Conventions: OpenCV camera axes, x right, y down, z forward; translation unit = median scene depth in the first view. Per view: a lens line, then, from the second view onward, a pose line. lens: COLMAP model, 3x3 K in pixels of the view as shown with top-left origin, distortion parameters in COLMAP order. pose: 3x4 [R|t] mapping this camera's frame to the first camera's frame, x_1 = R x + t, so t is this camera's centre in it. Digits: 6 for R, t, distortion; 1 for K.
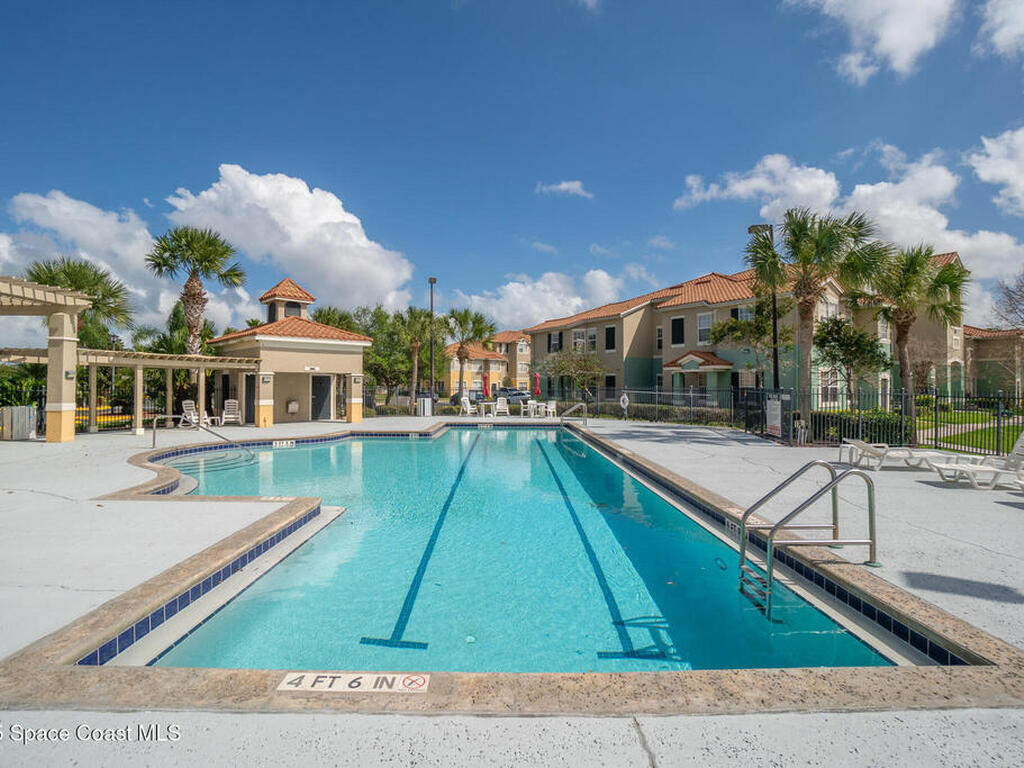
lens RADIAL K [[528.9, 0, 496.9], [0, 528.9, 372.9], [0, 0, 1]] dist [-0.002902, 0.000687]
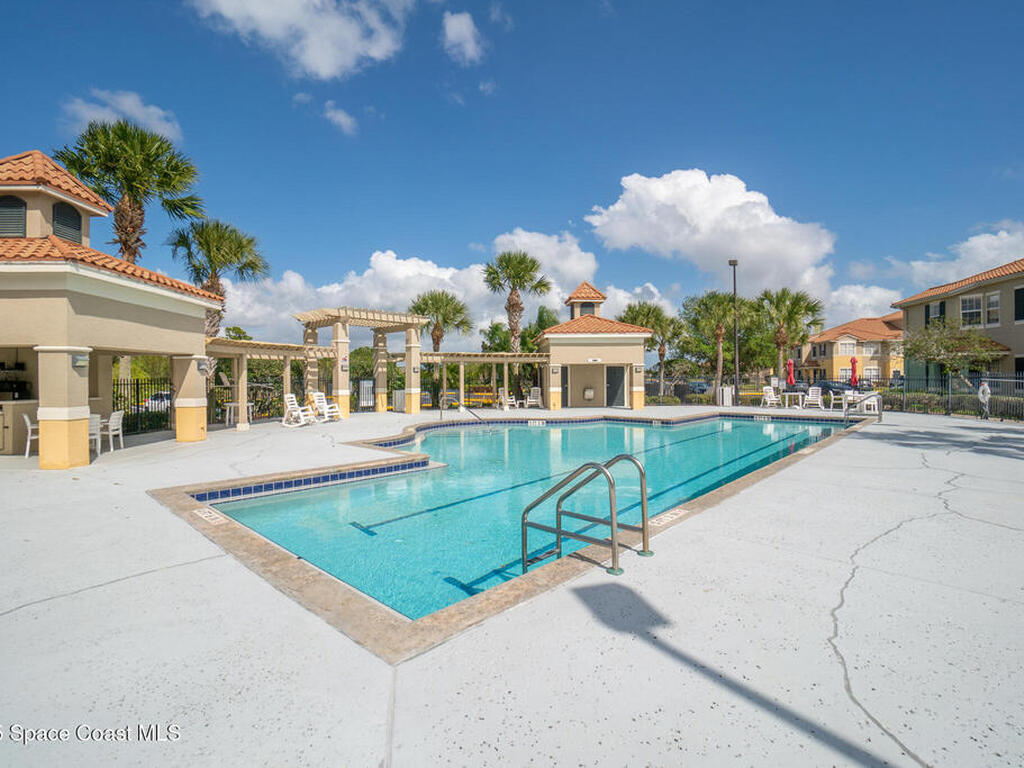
lens RADIAL K [[519.8, 0, 507.8], [0, 519.8, 380.9], [0, 0, 1]] dist [-0.005324, -0.000141]
pose [[0.745690, -0.001135, -0.666292, 0.223655], [0.024932, 0.999346, 0.026200, 0.002034], [0.665827, -0.036149, 0.745230, 0.040630]]
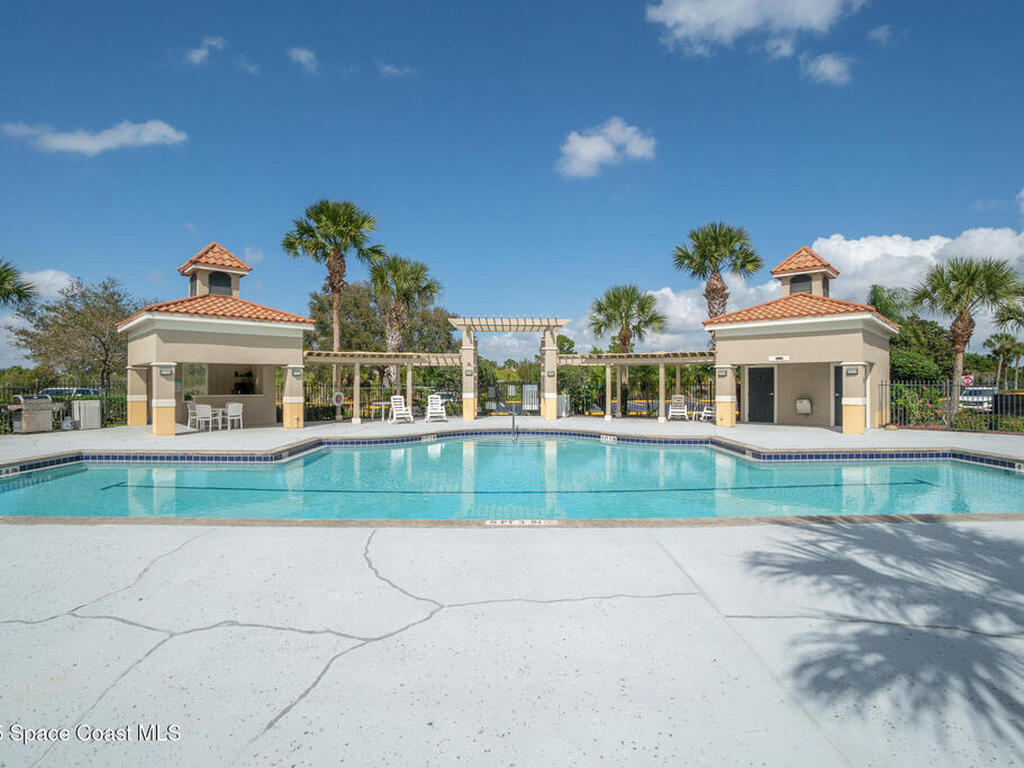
lens RADIAL K [[521.5, 0, 512.0], [0, 521.5, 384.0], [0, 0, 1]] dist [-0.002863, -0.000466]
pose [[0.031935, 0.001674, -0.999489, 0.372120], [0.029049, 0.999575, 0.002603, 0.015200], [0.999068, -0.029118, 0.031872, 0.508003]]
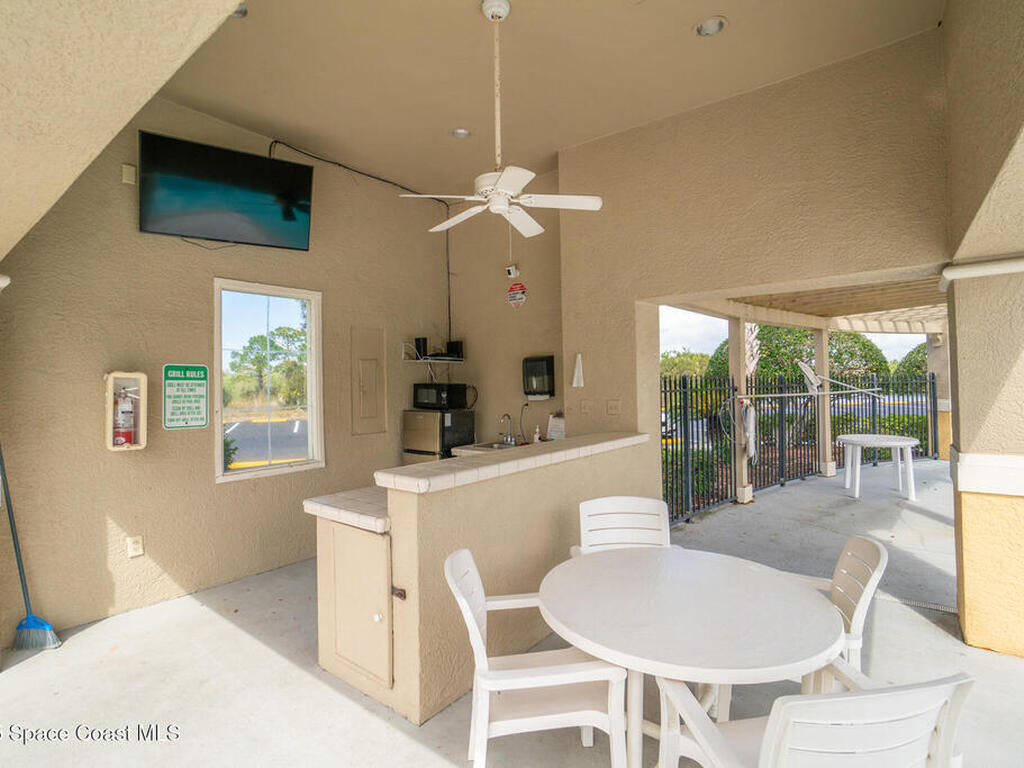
lens RADIAL K [[521.5, 0, 512.0], [0, 521.5, 384.0], [0, 0, 1]] dist [-0.002863, -0.000466]
pose [[0.181093, -0.014916, -0.983353, -0.278920], [0.042542, 0.999068, -0.007320, 0.006176], [0.982546, -0.040508, 0.181558, 0.086298]]
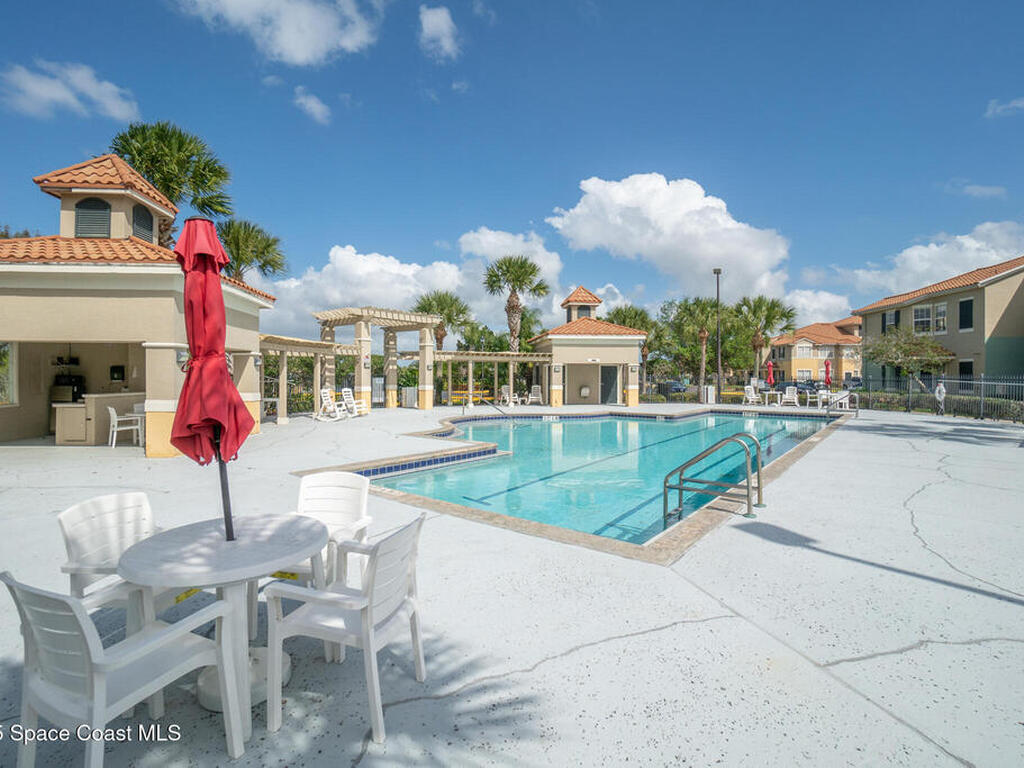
lens RADIAL K [[521.5, 0, 512.0], [0, 521.5, 384.0], [0, 0, 1]] dist [-0.002863, -0.000466]
pose [[0.799087, 0.009550, -0.601140, 0.192655], [0.015300, 0.999227, 0.036213, 0.000141], [0.601021, -0.038135, 0.798323, -0.056911]]
